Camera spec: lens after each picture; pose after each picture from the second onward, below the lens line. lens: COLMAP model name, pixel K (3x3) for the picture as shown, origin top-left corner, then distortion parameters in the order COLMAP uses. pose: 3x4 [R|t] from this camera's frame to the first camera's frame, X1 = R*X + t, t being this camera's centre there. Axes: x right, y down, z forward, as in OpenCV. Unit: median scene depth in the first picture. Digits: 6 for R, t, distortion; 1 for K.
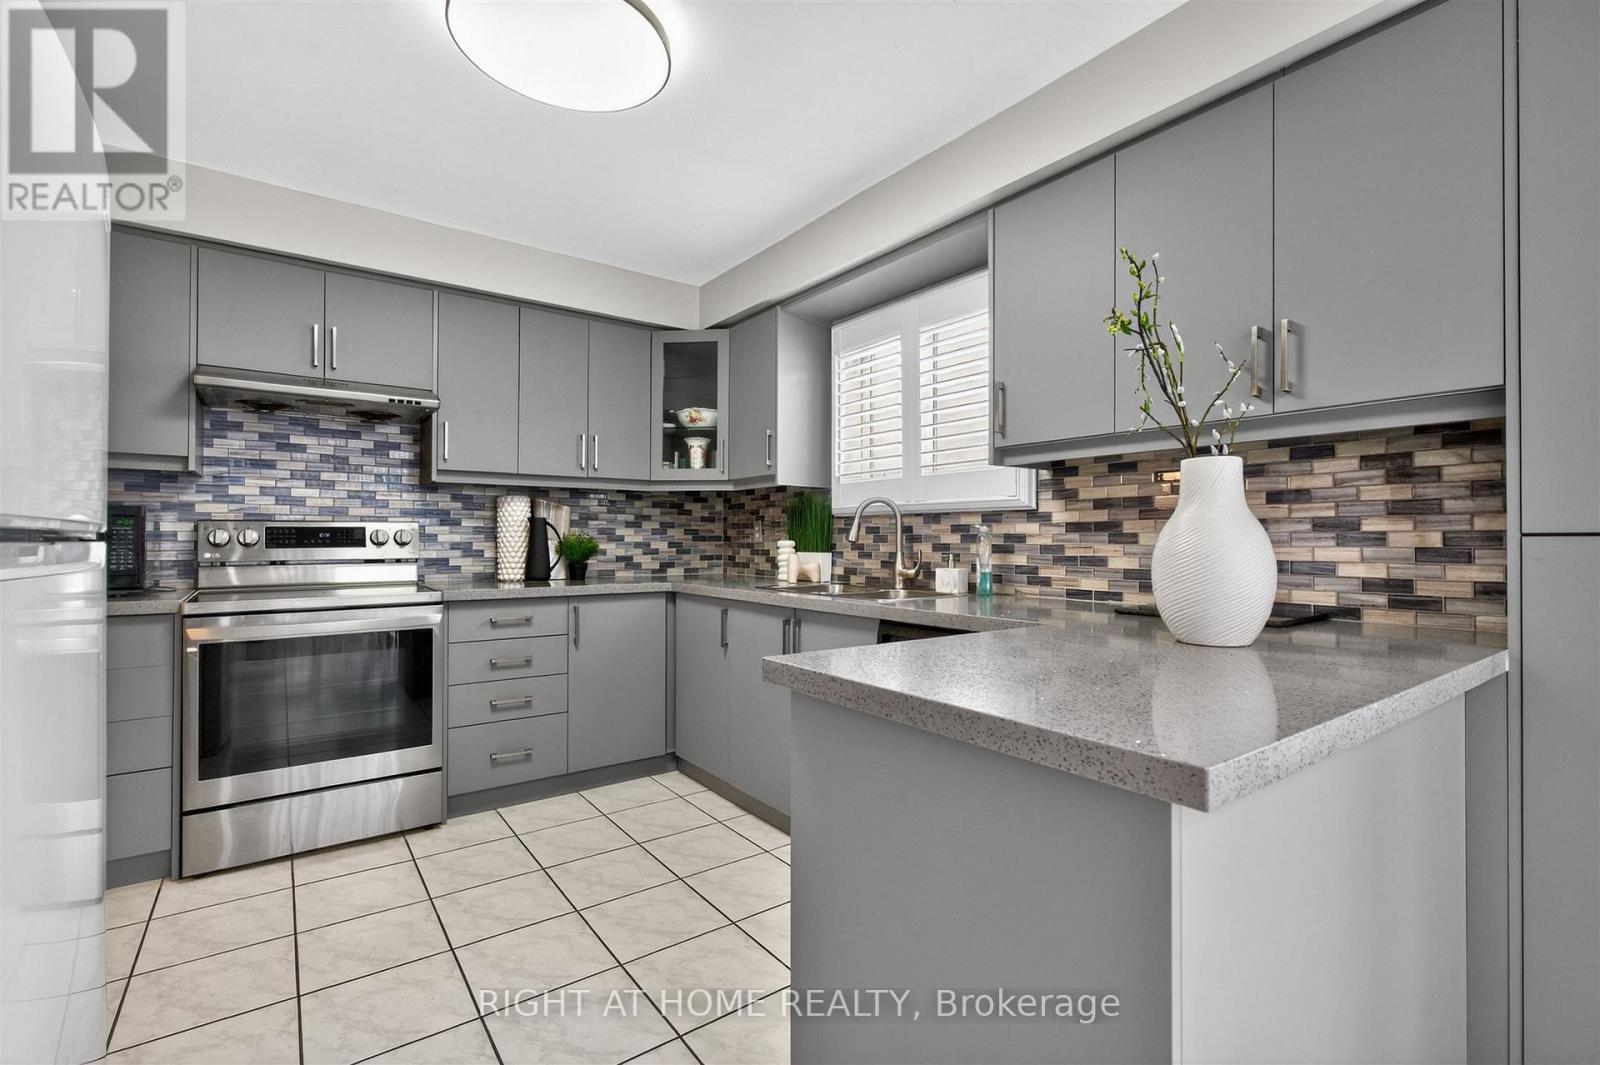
lens RADIAL K [[719.6, 0, 800.4], [0, 719.6, 532.6], [0, 0, 1]] dist [-0.000516, 0.000722]
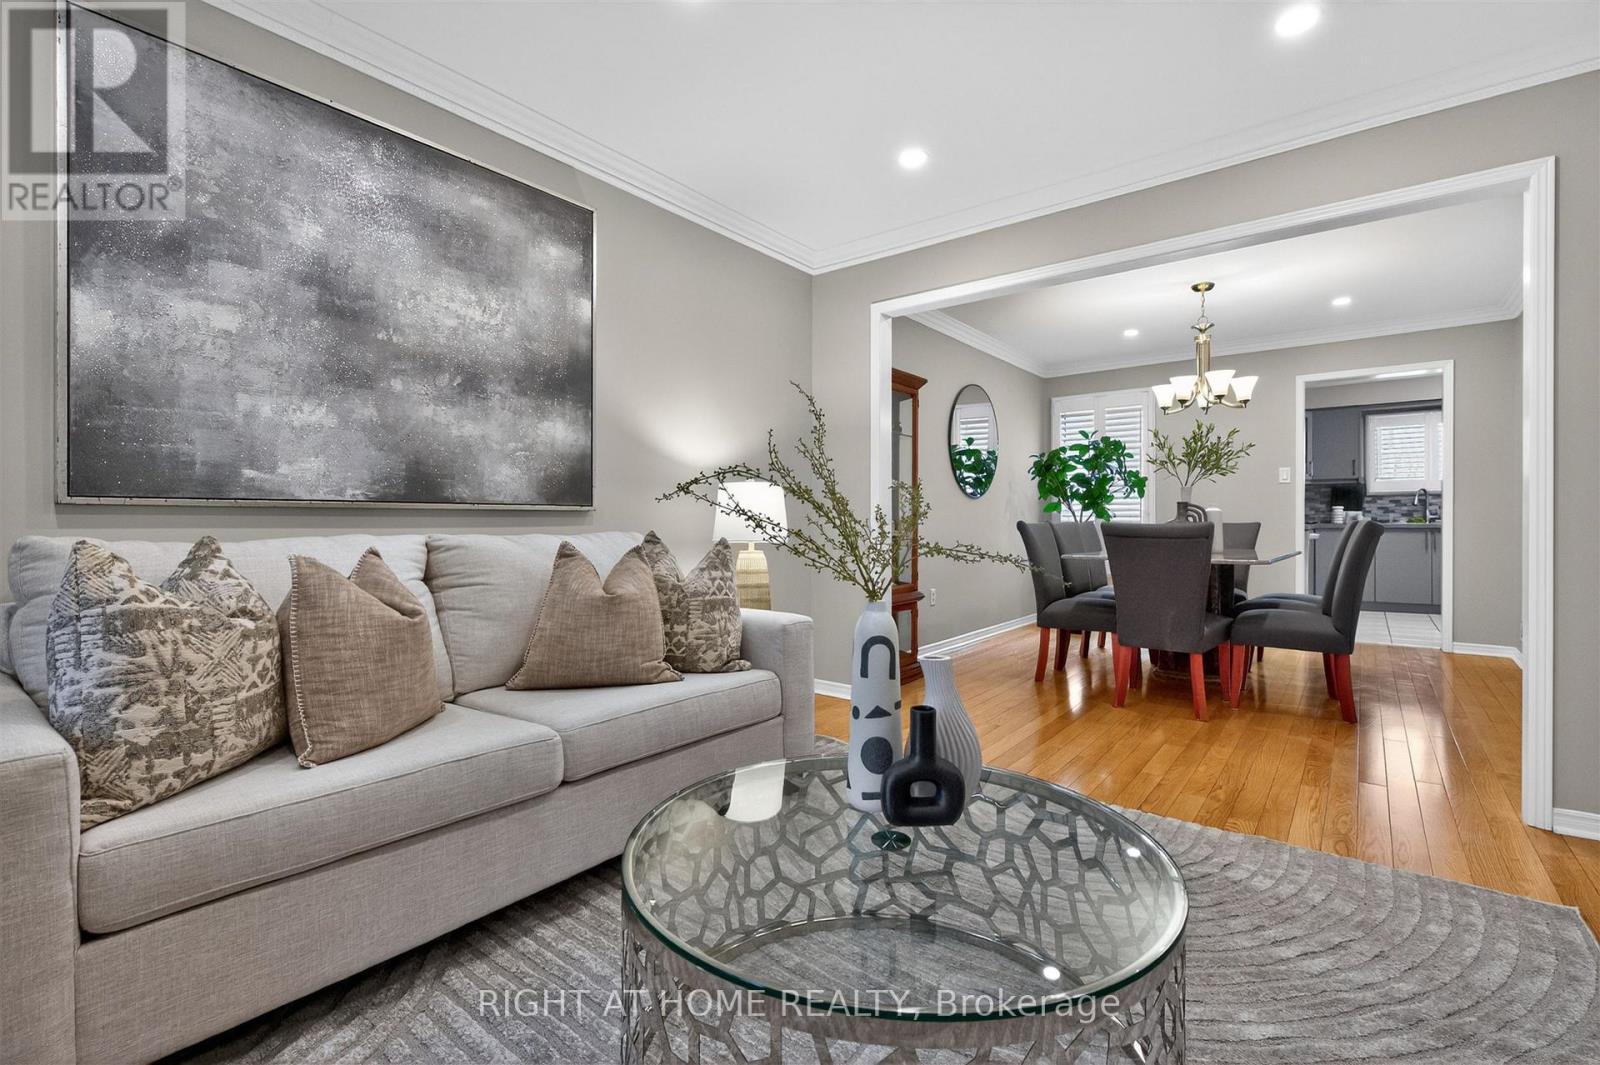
lens RADIAL K [[719.6, 0, 784.3], [0, 719.6, 523.6], [0, 0, 1]] dist [-0.000516, 0.000722]
pose [[0.966176, 0.001189, 0.257879, -3.272081], [-0.003095, 0.999971, 0.006982, 0.079803], [-0.257864, -0.007544, 0.966152, -1.087448]]
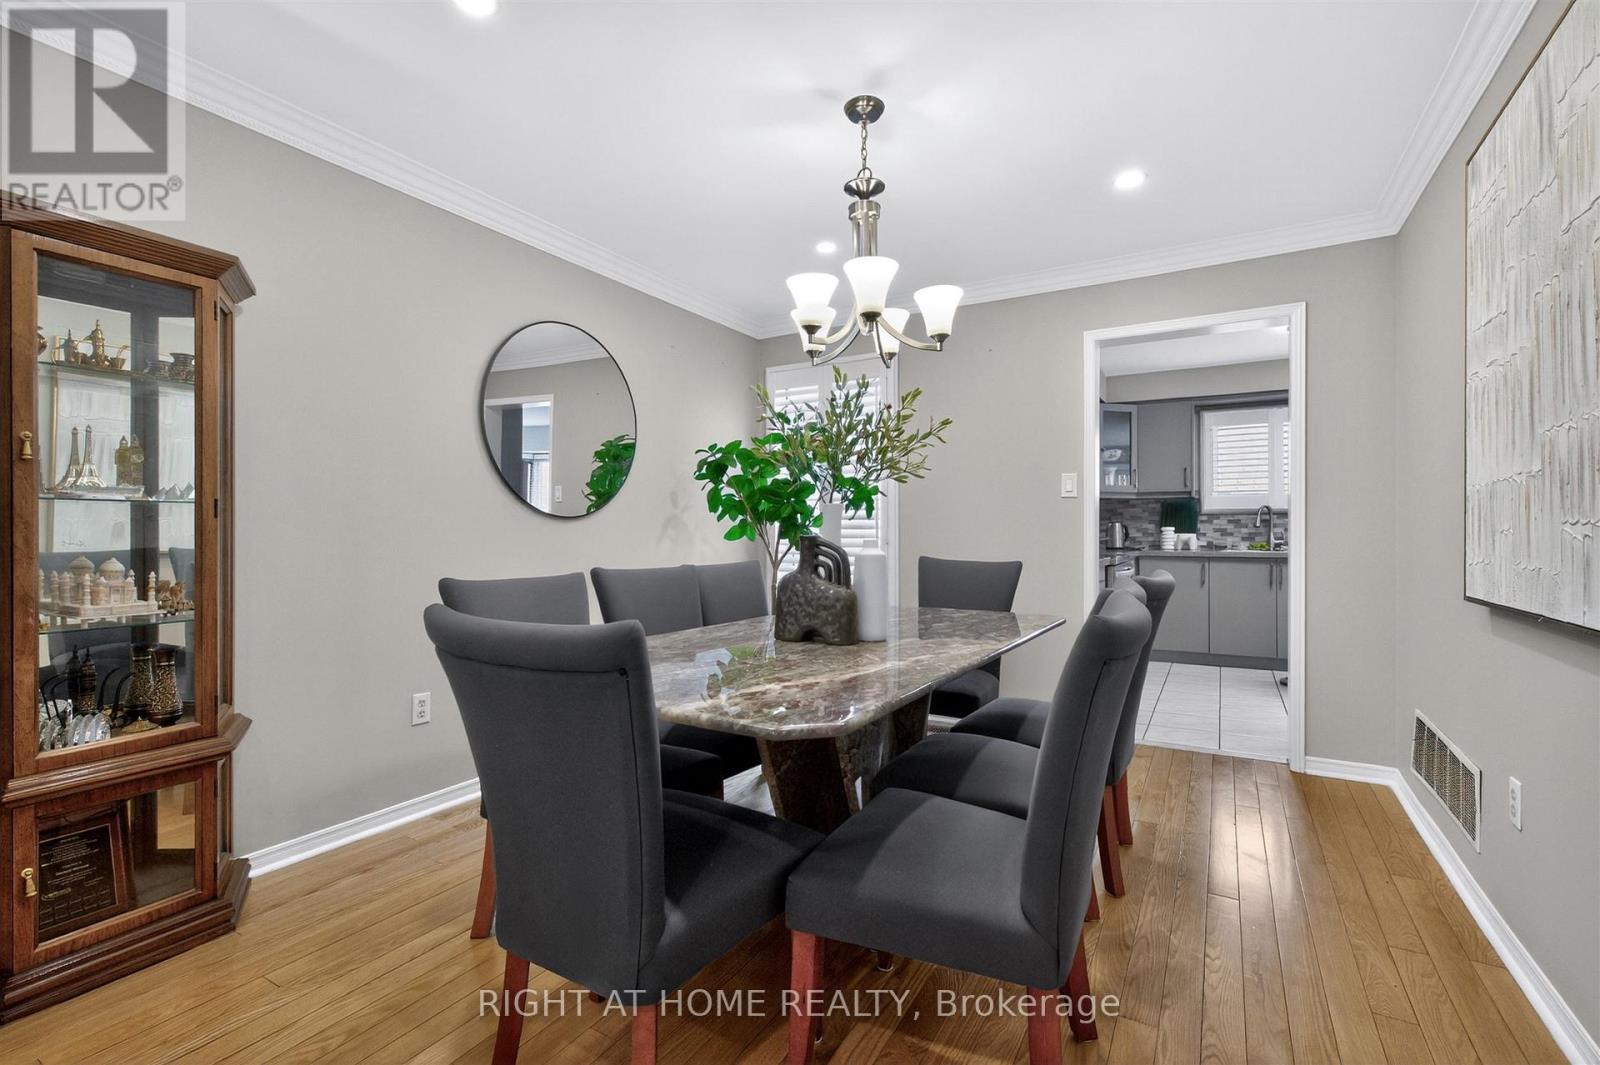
lens RADIAL K [[719.6, 0, 791.6], [0, 719.6, 531.5], [0, 0, 1]] dist [-0.000516, 0.000722]
pose [[0.922465, 0.002836, 0.386070, -2.214351], [-0.004549, 0.999983, 0.003525, 0.028485], [-0.386054, -0.005008, 0.922463, -0.412822]]
